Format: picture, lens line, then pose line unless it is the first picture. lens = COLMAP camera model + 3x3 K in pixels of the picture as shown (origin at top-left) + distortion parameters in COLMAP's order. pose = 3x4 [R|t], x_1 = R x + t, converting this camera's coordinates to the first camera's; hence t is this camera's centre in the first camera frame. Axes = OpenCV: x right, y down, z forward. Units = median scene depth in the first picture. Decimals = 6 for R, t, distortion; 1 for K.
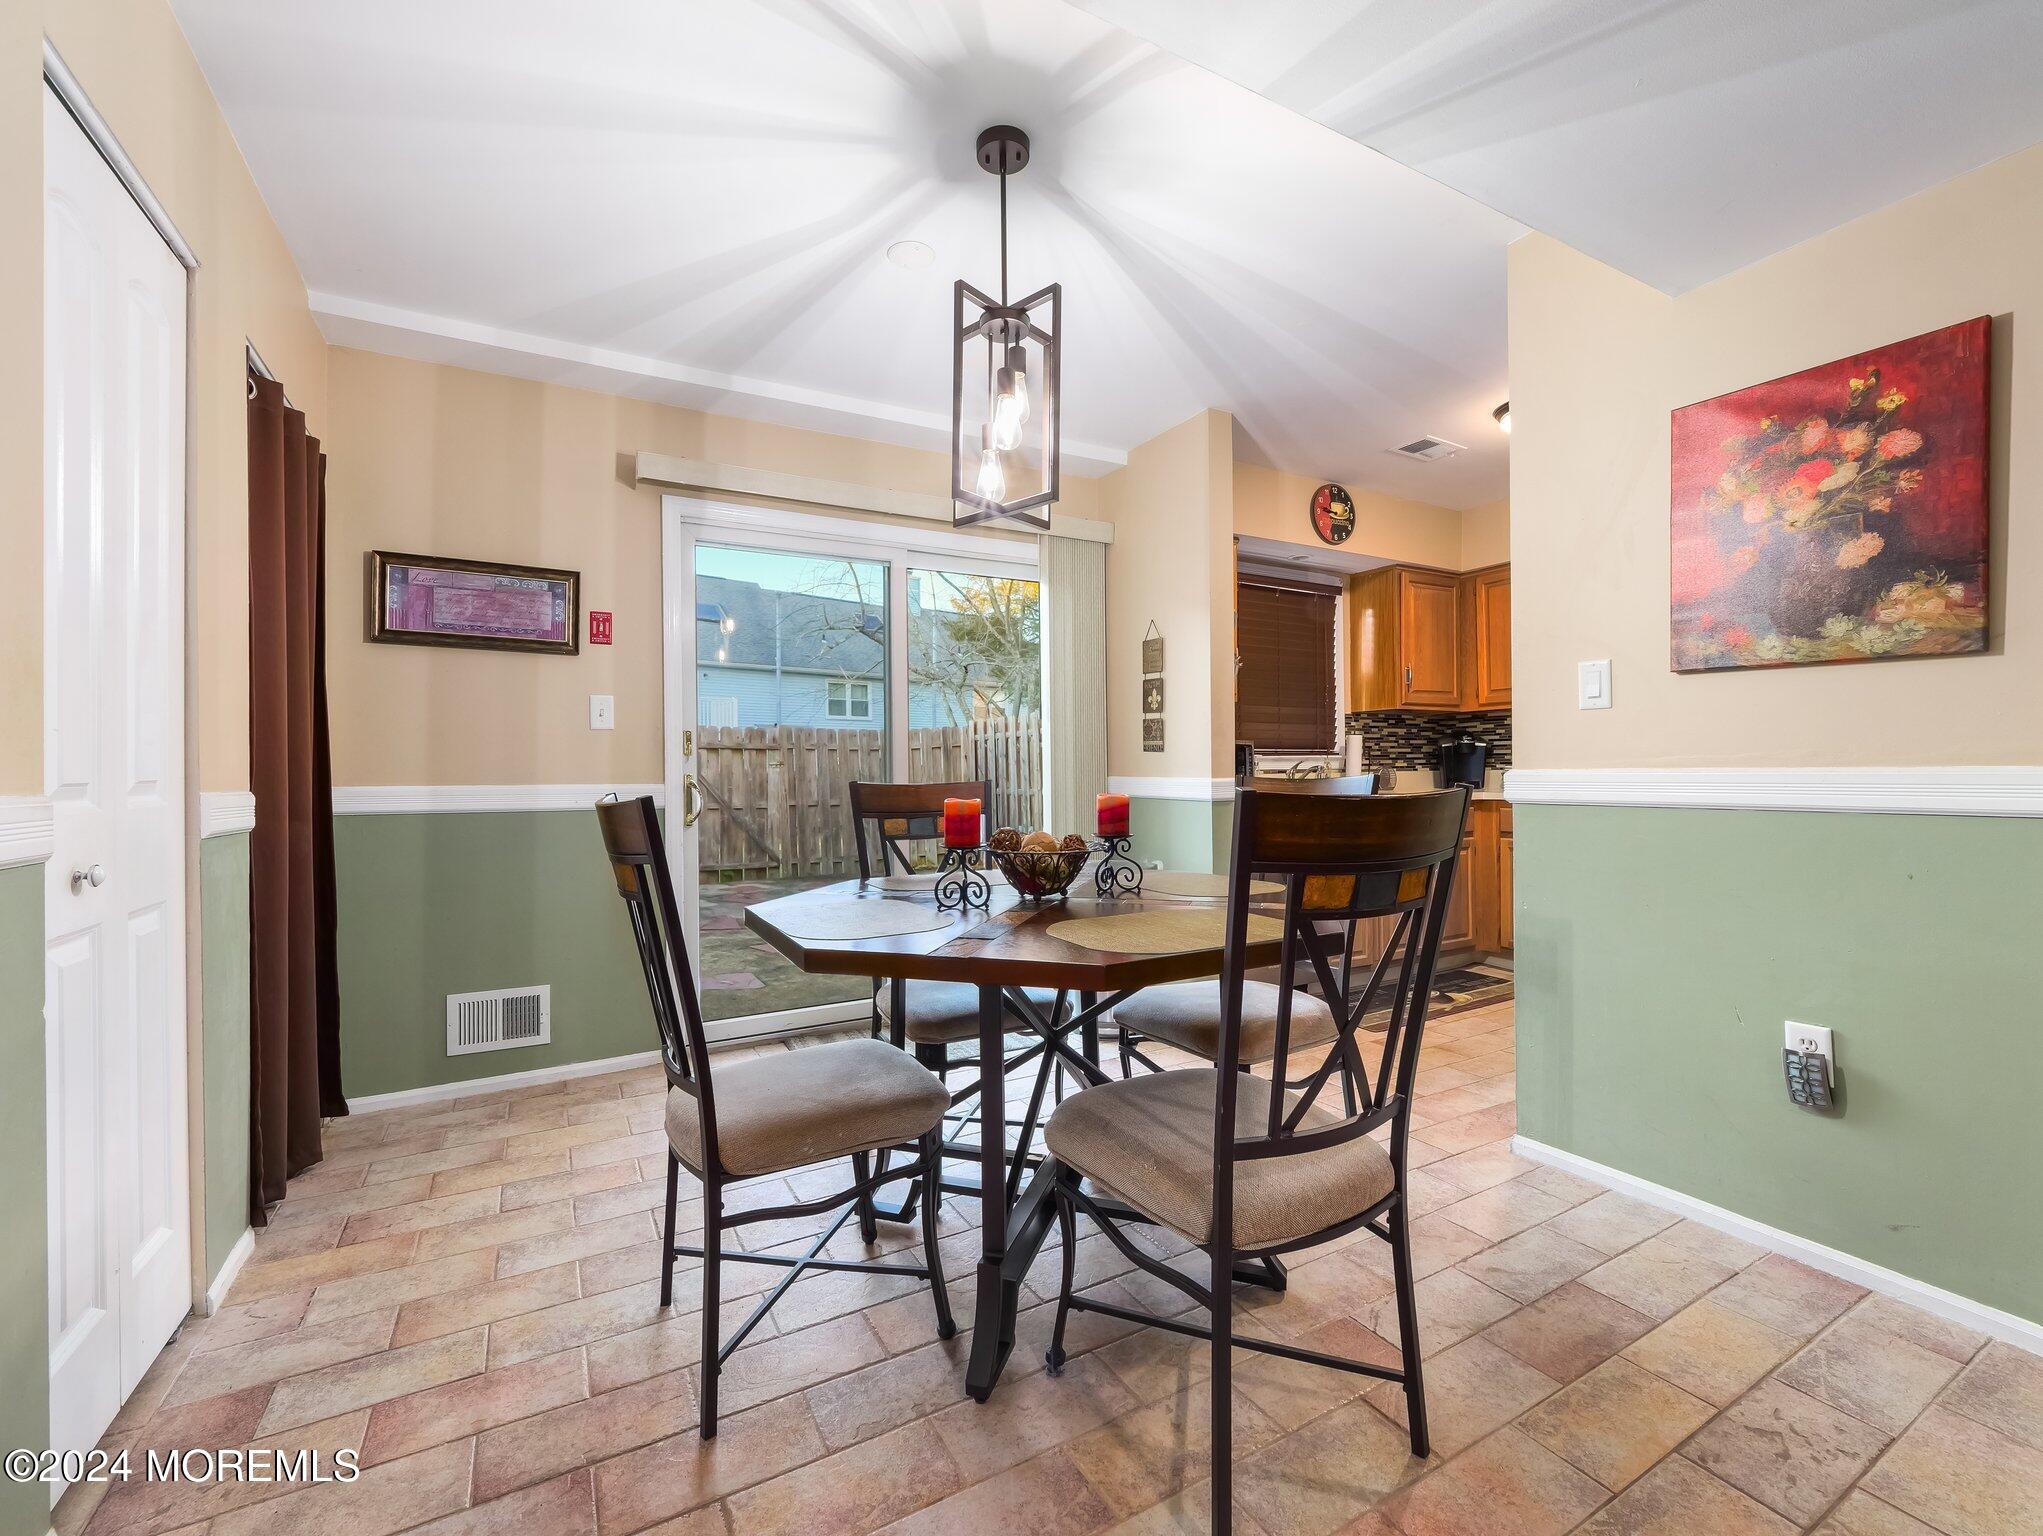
lens RADIAL K [[867.4, 0, 1022.7], [0, 867.4, 771.4], [0, 0, 1]] dist [-0.006203, -0.000209]
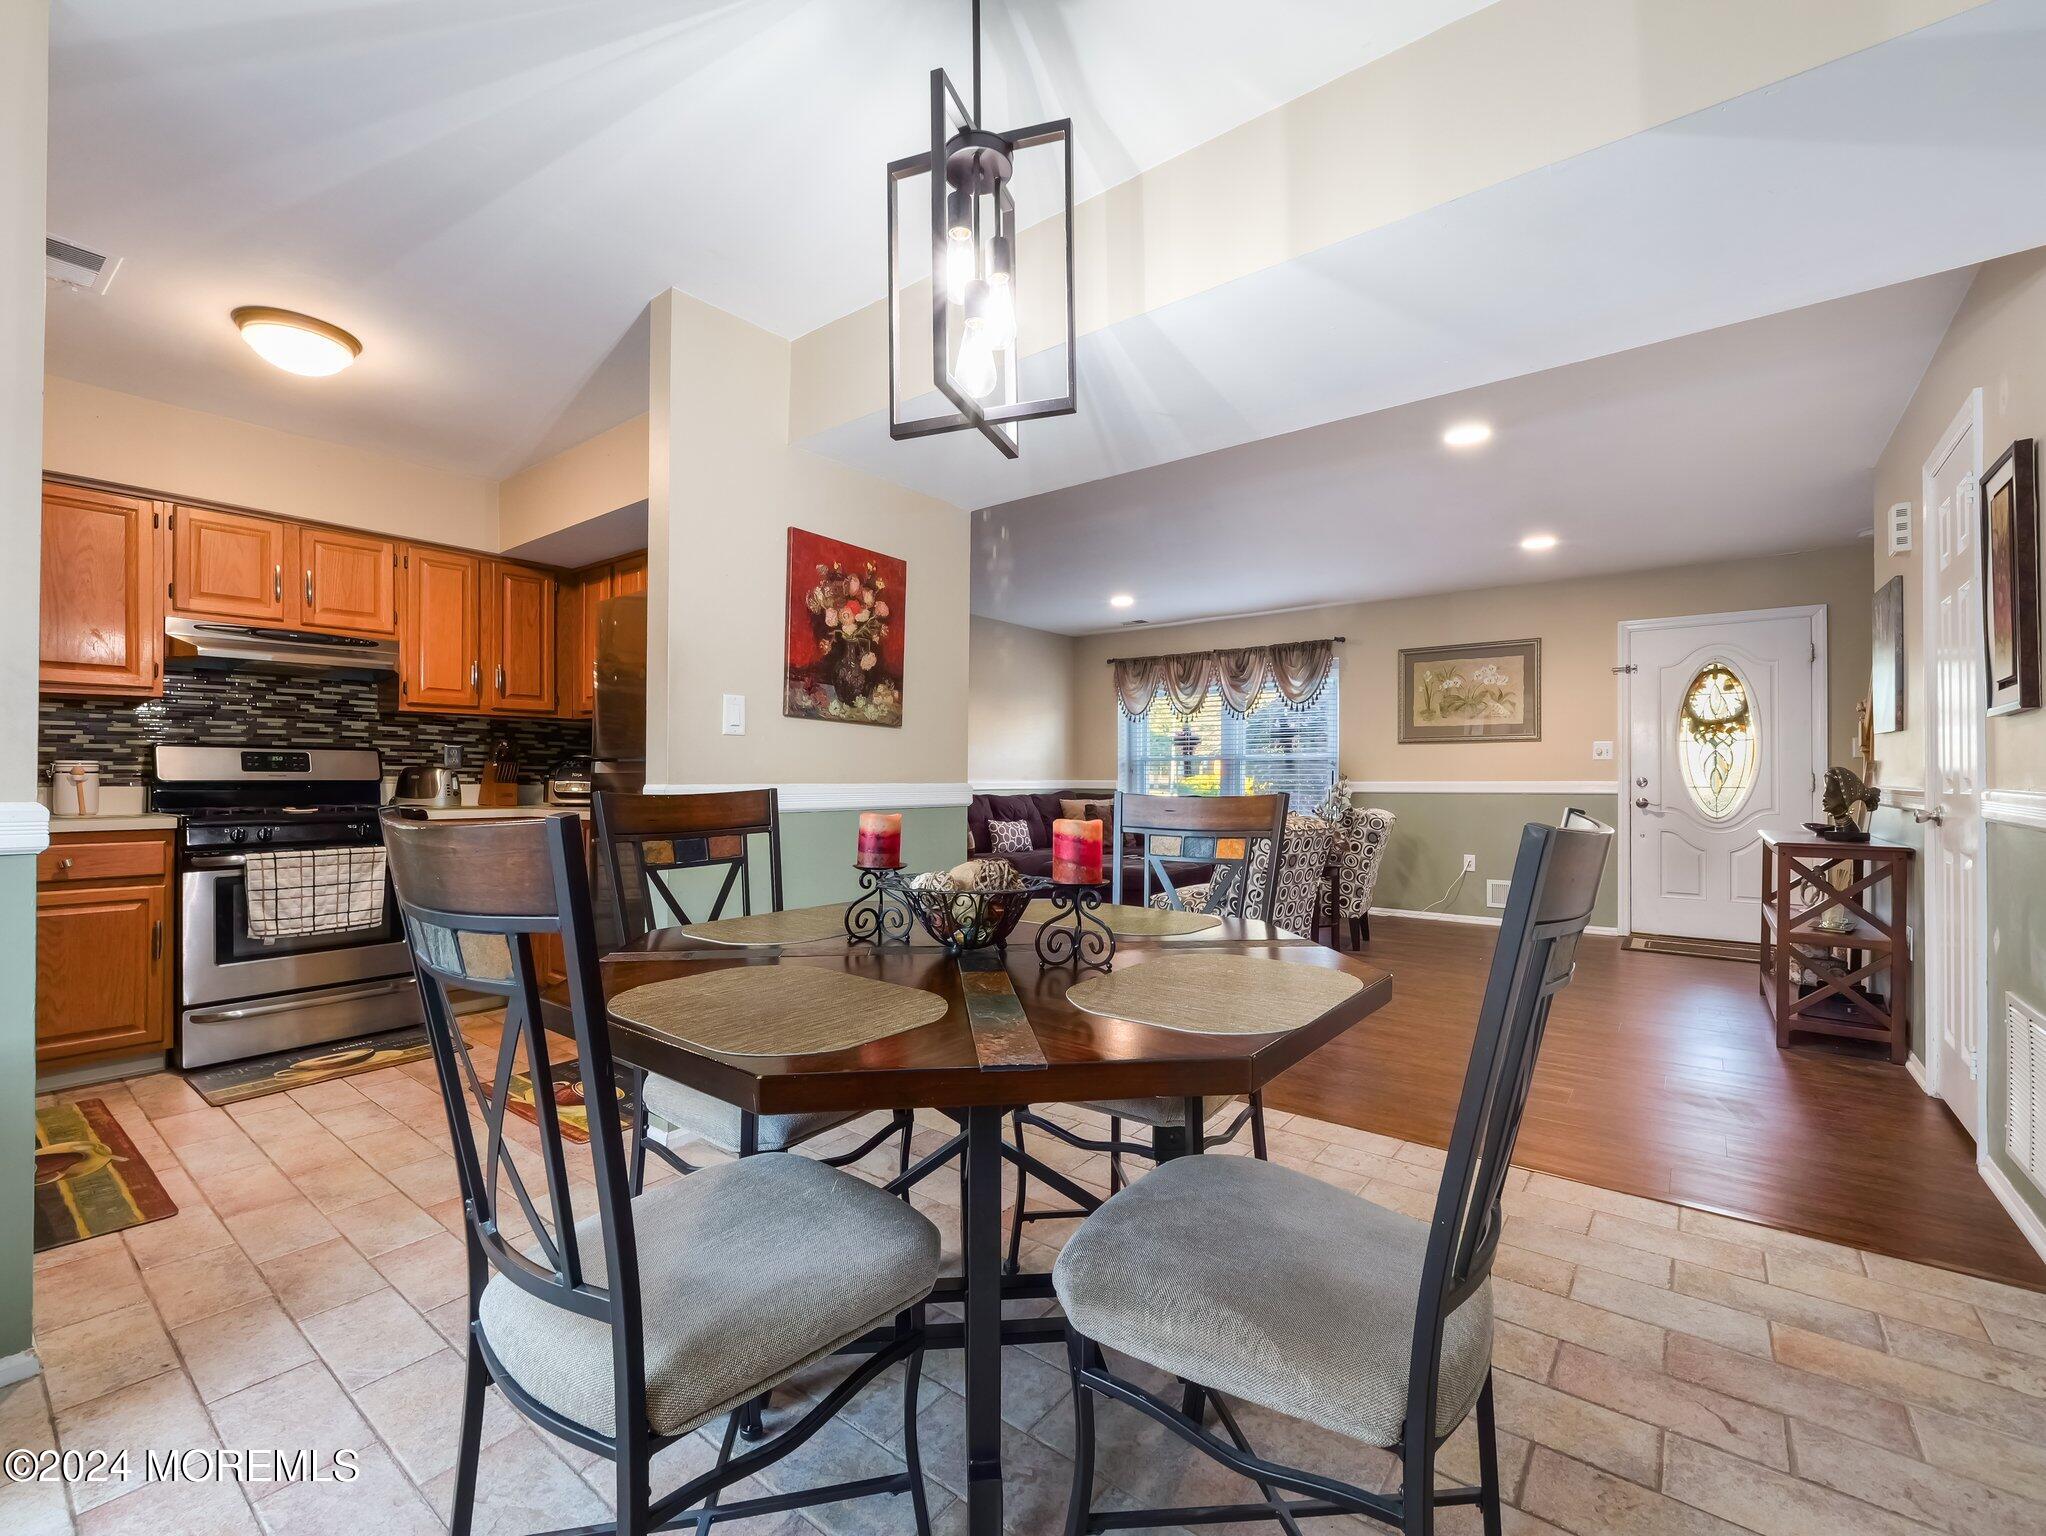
lens RADIAL K [[868.6, 0, 1024.2], [0, 868.6, 771.4], [0, 0, 1]] dist [-0.006203, -0.000209]
pose [[-0.395541, 0.012415, 0.918364, -0.510580], [-0.000078, 0.999908, -0.013551, -0.004121], [-0.918448, -0.005432, -0.395504, 0.917021]]
